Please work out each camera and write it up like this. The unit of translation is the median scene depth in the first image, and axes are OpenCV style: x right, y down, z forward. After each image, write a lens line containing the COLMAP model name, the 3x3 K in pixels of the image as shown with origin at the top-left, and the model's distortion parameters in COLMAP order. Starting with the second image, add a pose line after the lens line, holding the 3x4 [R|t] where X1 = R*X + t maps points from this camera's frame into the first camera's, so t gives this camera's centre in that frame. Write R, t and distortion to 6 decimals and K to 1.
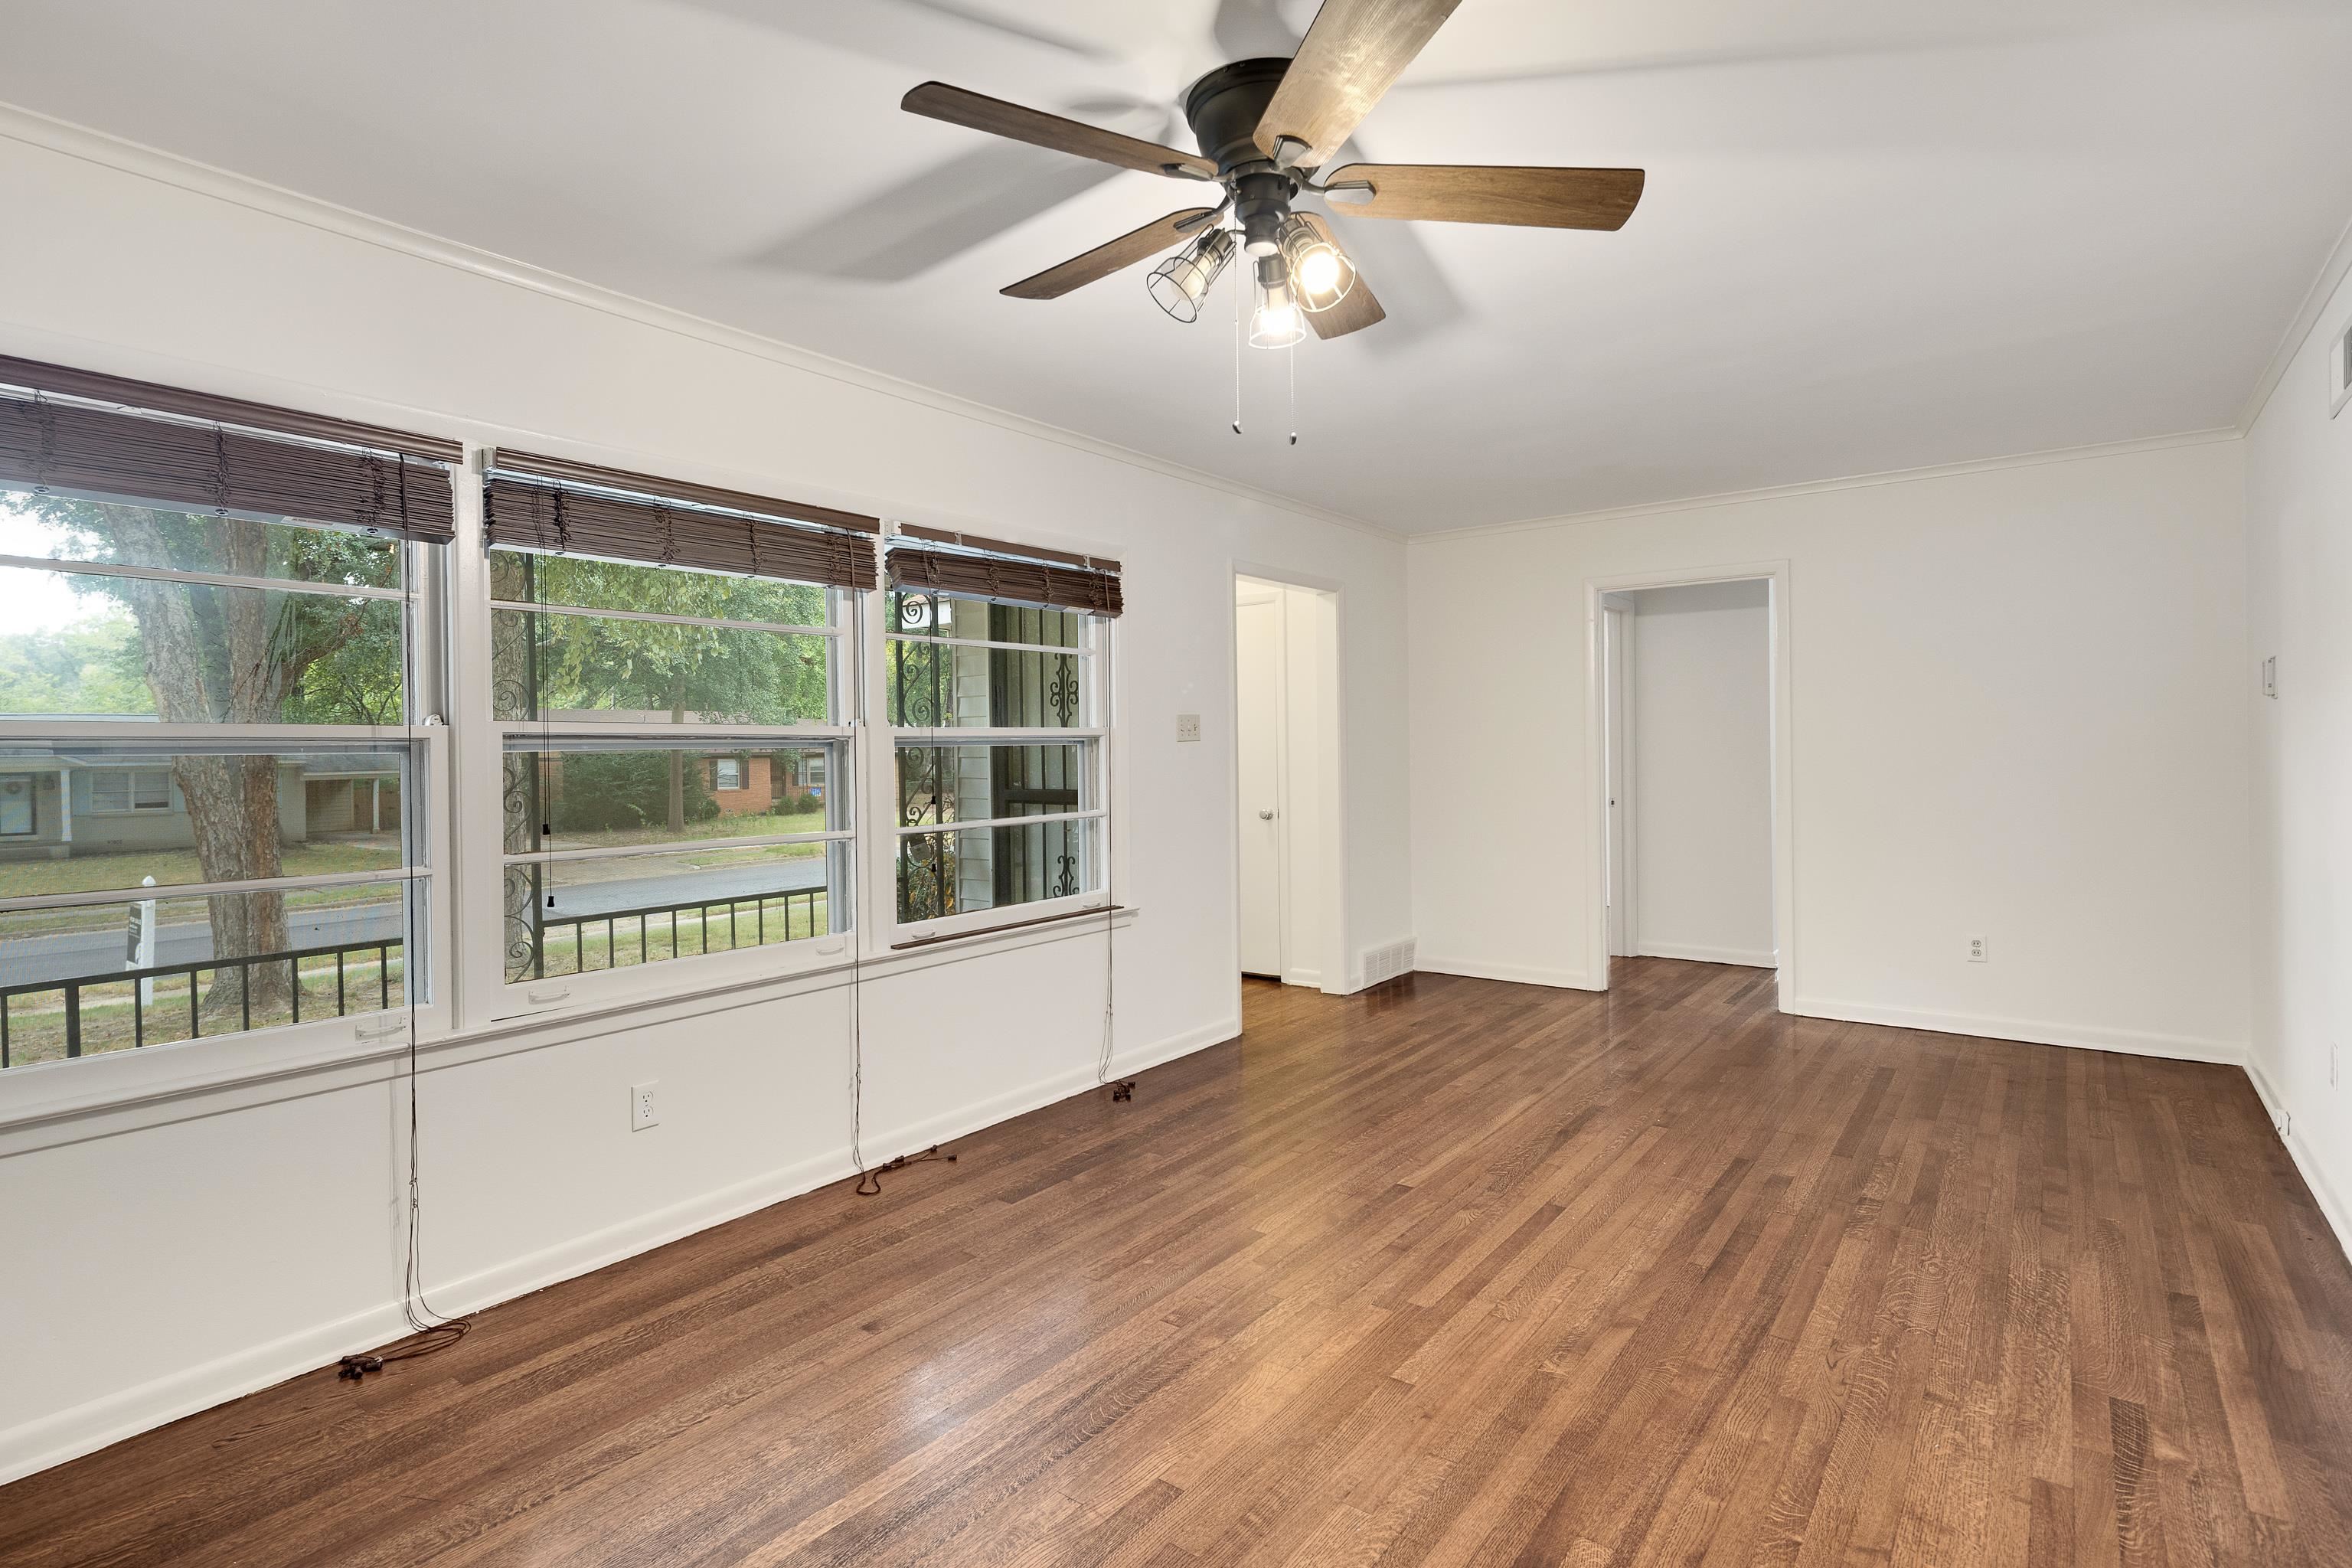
lens RADIAL K [[1146.4, 0, 1170.1], [0, 1146.4, 764.7], [0, 0, 1]] dist [0.000996, -0.001583]
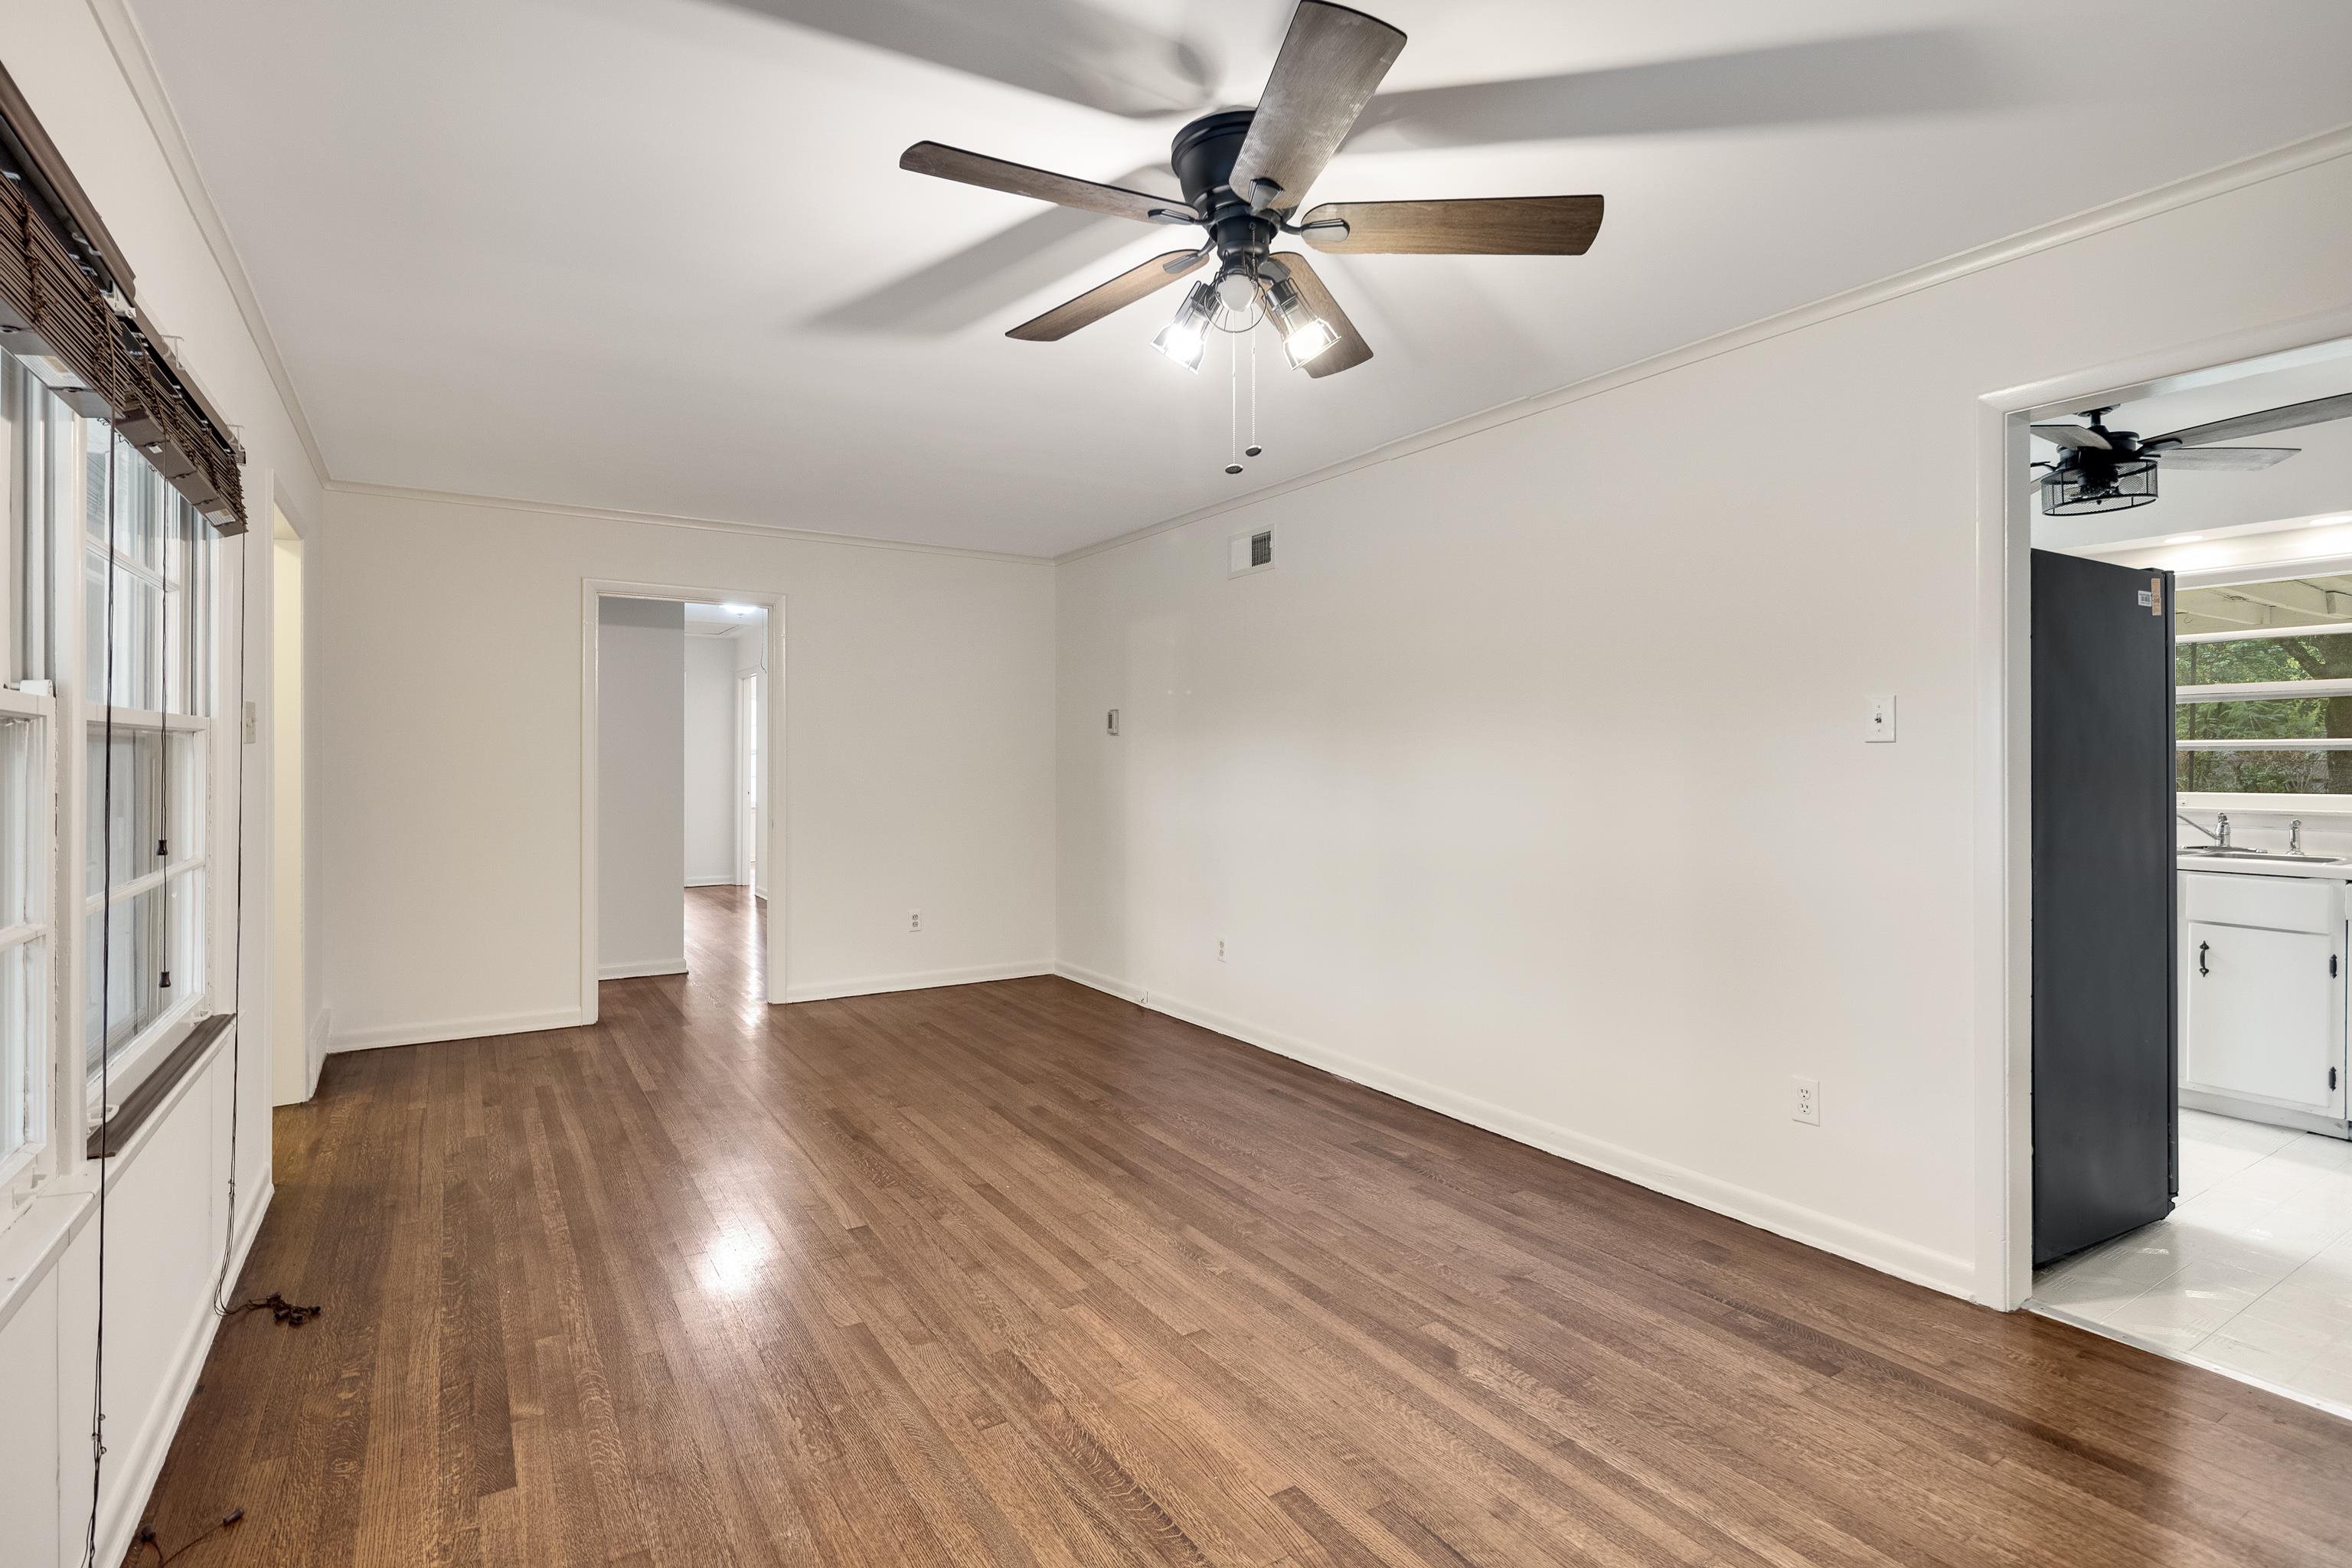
lens RADIAL K [[1125.7, 0, 1164.3], [0, 1125.7, 754.8], [0, 0, 1]] dist [0.001651, -0.001398]
pose [[0.352294, 0.016701, 0.935740, -0.607683], [0.006412, 0.999774, -0.020258, 0.003175], [-0.935867, 0.013137, 0.352107, 0.466965]]
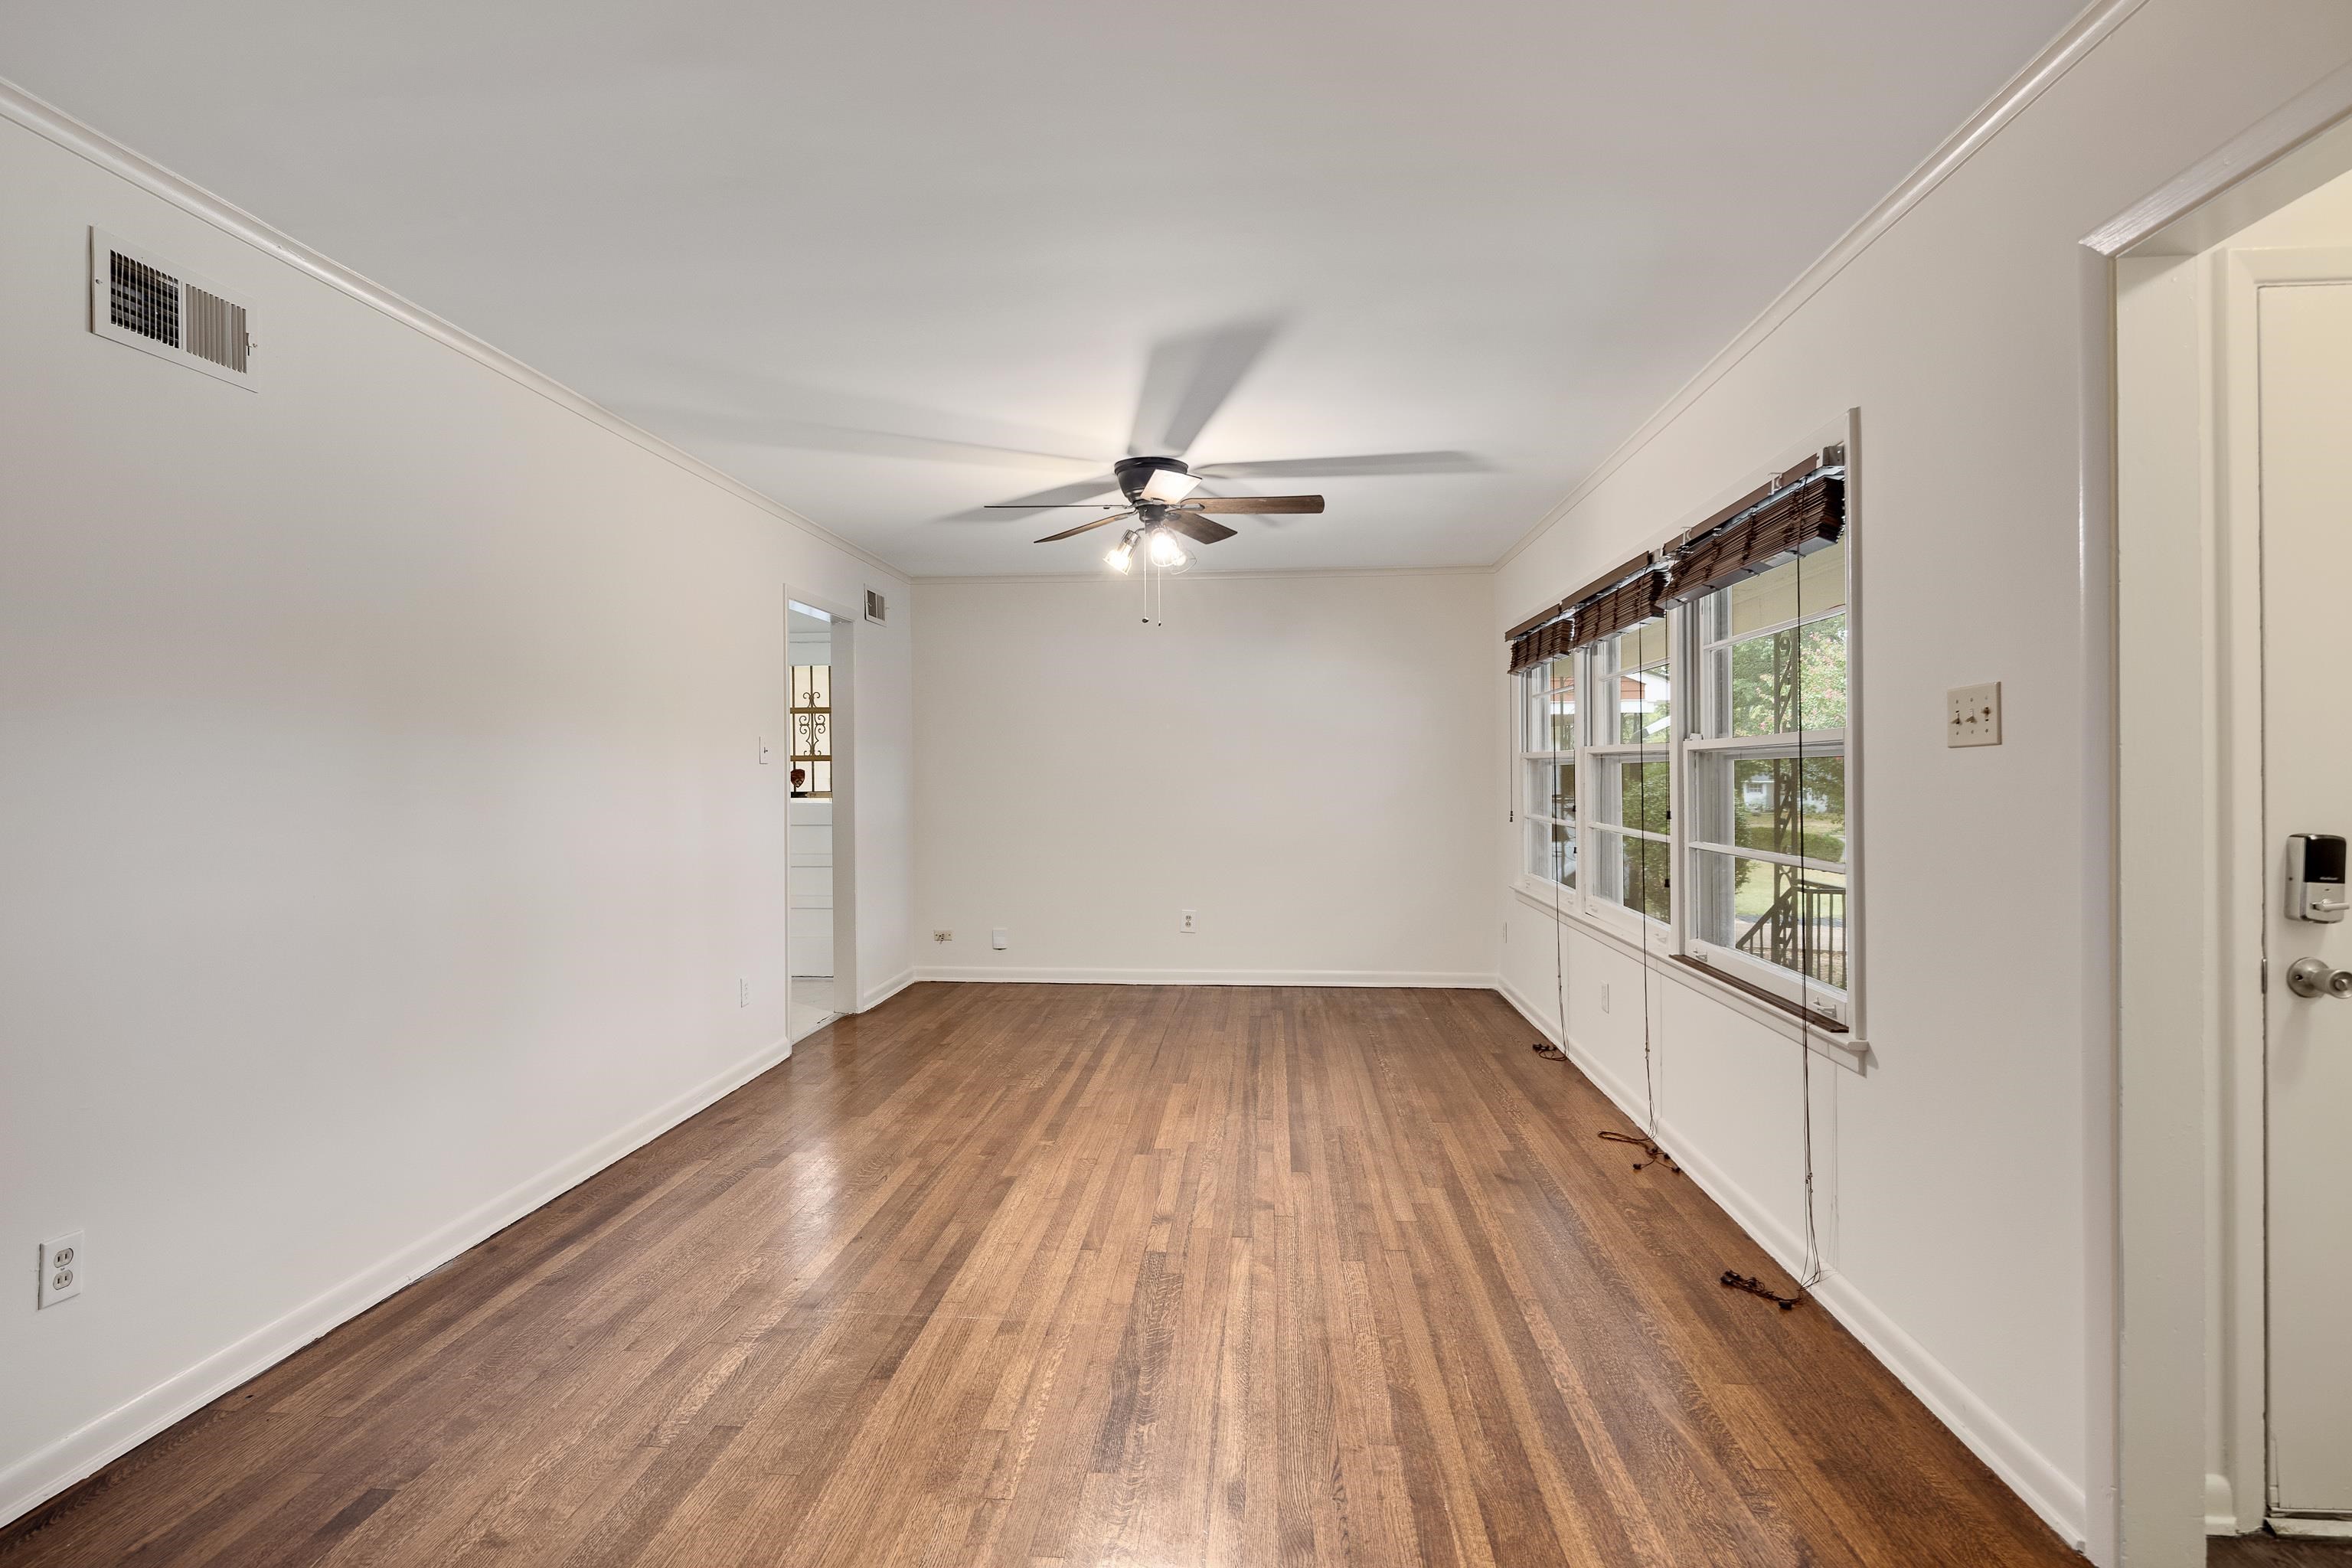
lens RADIAL K [[1156.7, 0, 1159.3], [0, 1156.7, 777.1], [0, 0, 1]] dist [0.004301, 0.000098]
pose [[-0.848602, 0.021604, -0.528591, 0.804264], [0.011063, 0.999672, 0.023098, -0.034063], [0.528917, 0.013753, -0.848562, 1.877443]]
